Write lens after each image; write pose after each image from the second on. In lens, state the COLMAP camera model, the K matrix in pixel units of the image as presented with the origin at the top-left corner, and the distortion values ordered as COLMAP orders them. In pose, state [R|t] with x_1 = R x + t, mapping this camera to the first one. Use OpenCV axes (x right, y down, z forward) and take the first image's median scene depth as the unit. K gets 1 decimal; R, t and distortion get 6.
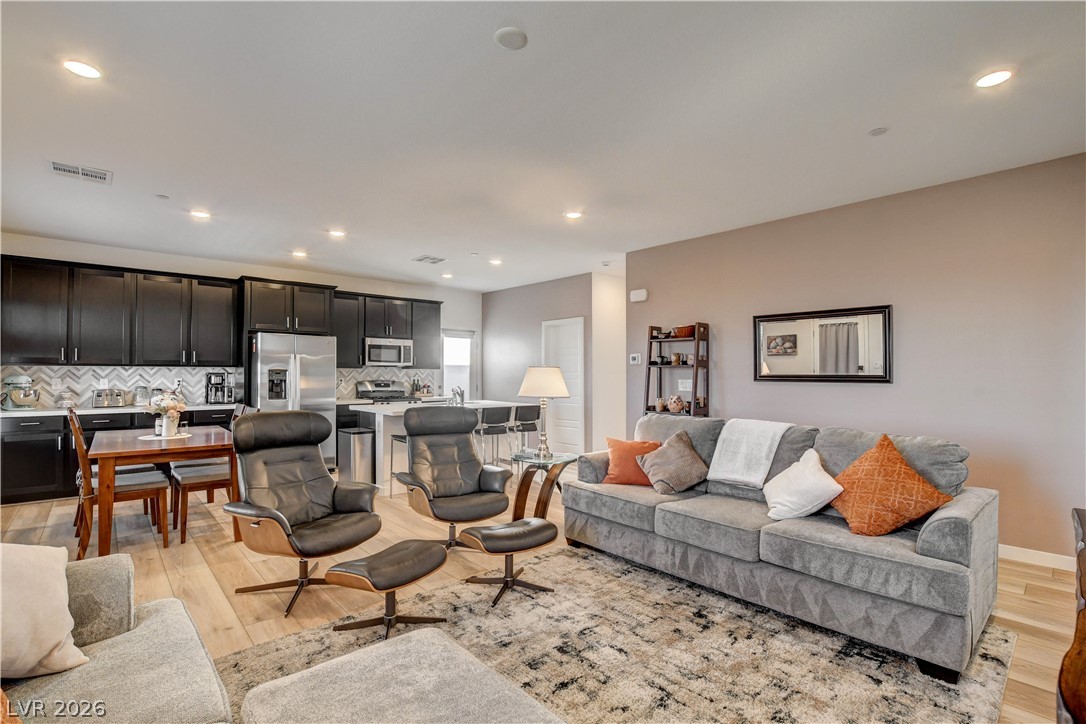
lens RADIAL K [[502.9, 0, 539.3], [0, 502.9, 369.9], [0, 0, 1]] dist [-0.017034, 0.000014]
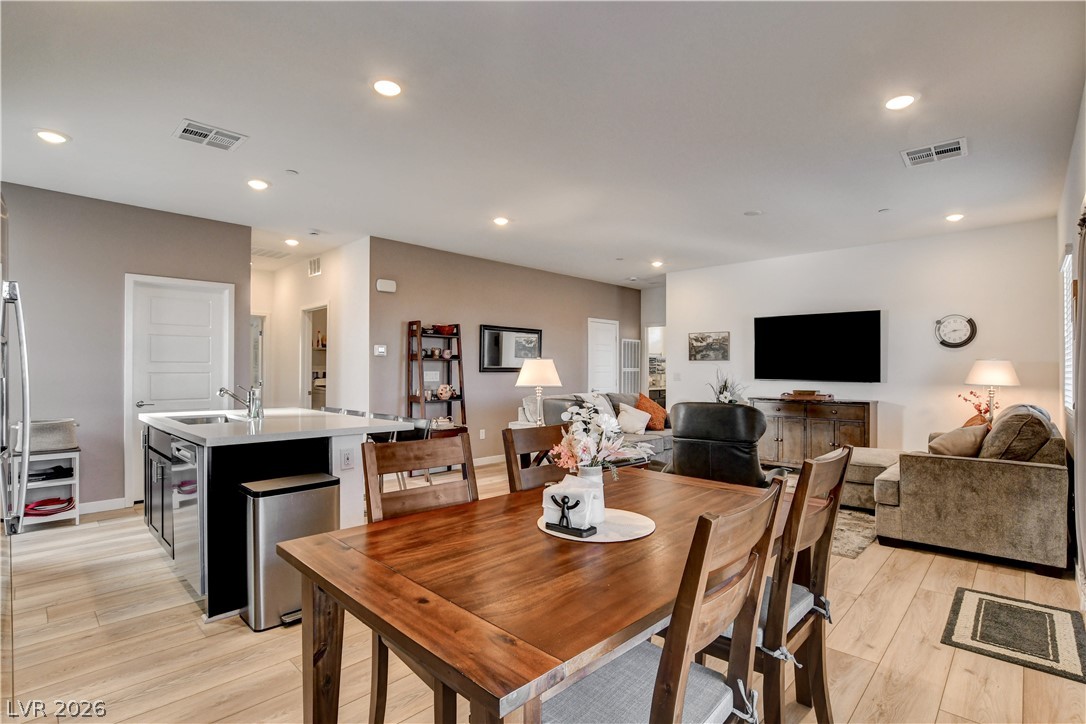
lens RADIAL K [[530.5, 0, 540.9], [0, 530.5, 365.1], [0, 0, 1]] dist [-0.038448, 0.002817]
pose [[-0.089109, 0.007898, 0.995991, -0.825890], [-0.012465, 0.999881, -0.009044, 0.011598], [-0.995944, -0.013220, -0.089000, 0.773591]]
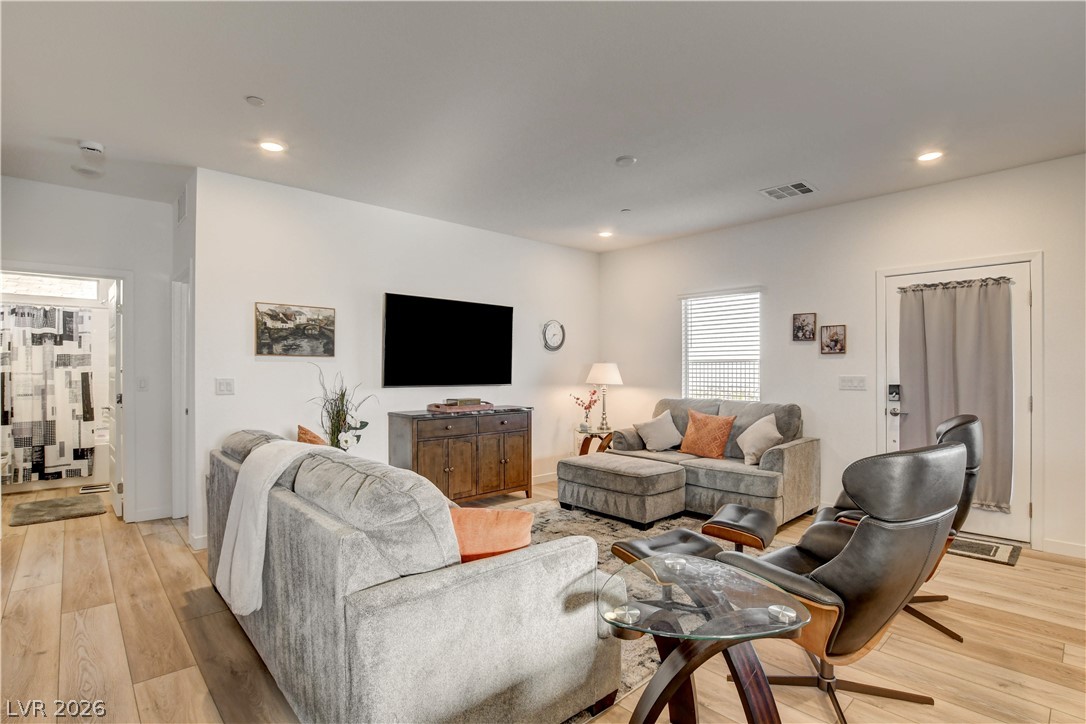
lens RADIAL K [[530.5, 0, 547.0], [0, 530.5, 378.3], [0, 0, 1]] dist [-0.038448, 0.002817]
pose [[-0.999973, -0.001907, -0.007139, 0.065625], [-0.001935, 0.999991, 0.003876, 0.010902], [0.007131, 0.003890, -0.999967, 0.970183]]
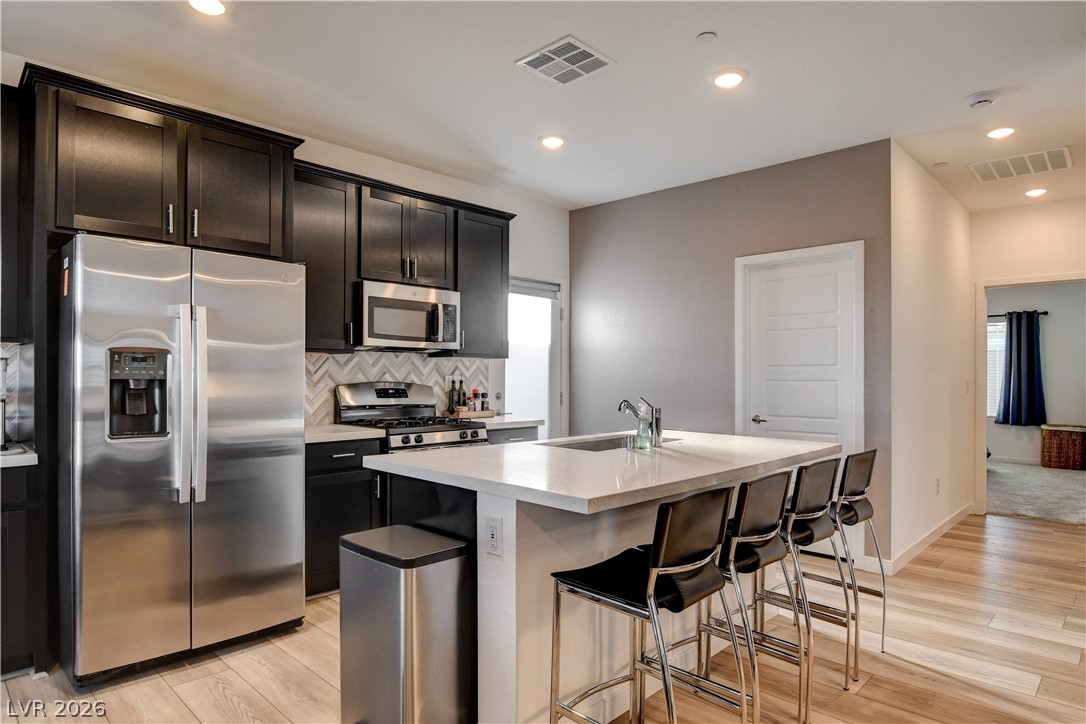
lens RADIAL K [[627.2, 0, 546.4], [0, 627.2, 374.6], [0, 0, 1]] dist [-0.018247, -0.000714]
pose [[0.996688, 0.003187, 0.081261, -0.289880], [-0.003762, 0.999969, 0.006922, 0.013196], [-0.081237, -0.007205, 0.996669, 0.572653]]
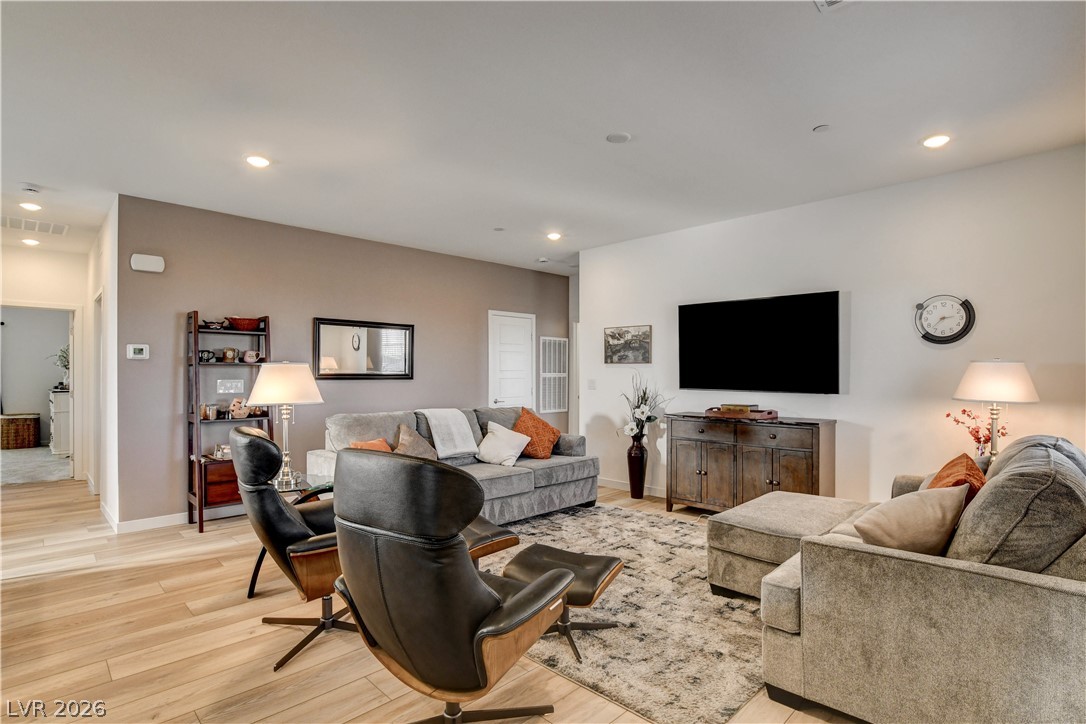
lens RADIAL K [[530.5, 0, 554.2], [0, 530.5, 370.6], [0, 0, 1]] dist [-0.038448, 0.002817]
pose [[-0.071376, 0.003467, 0.997443, -0.559002], [-0.009027, 0.999951, -0.004122, 0.002308], [-0.997409, -0.009298, -0.071341, 0.463807]]
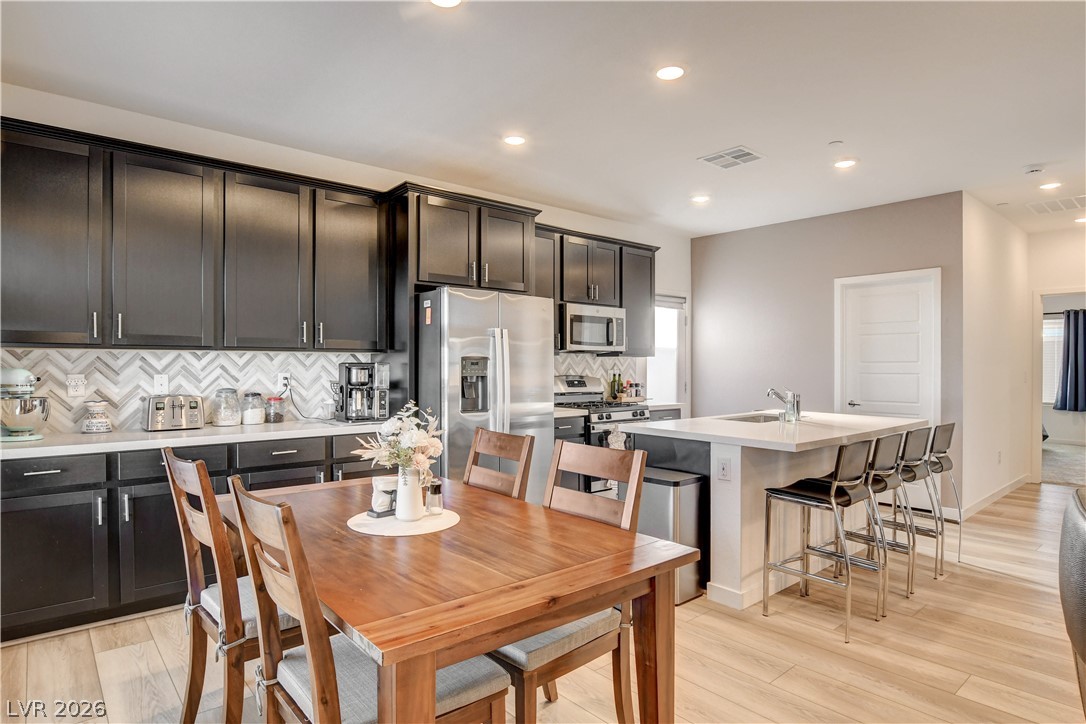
lens RADIAL K [[600.6, 0, 548.4], [0, 600.6, 367.9], [0, 0, 1]] dist [-0.017650, -0.002604]
pose [[0.999970, 0.000151, -0.007788, -0.445587], [-0.000041, 0.999900, 0.014148, 0.002274], [0.007790, -0.014147, 0.999870, 0.363625]]
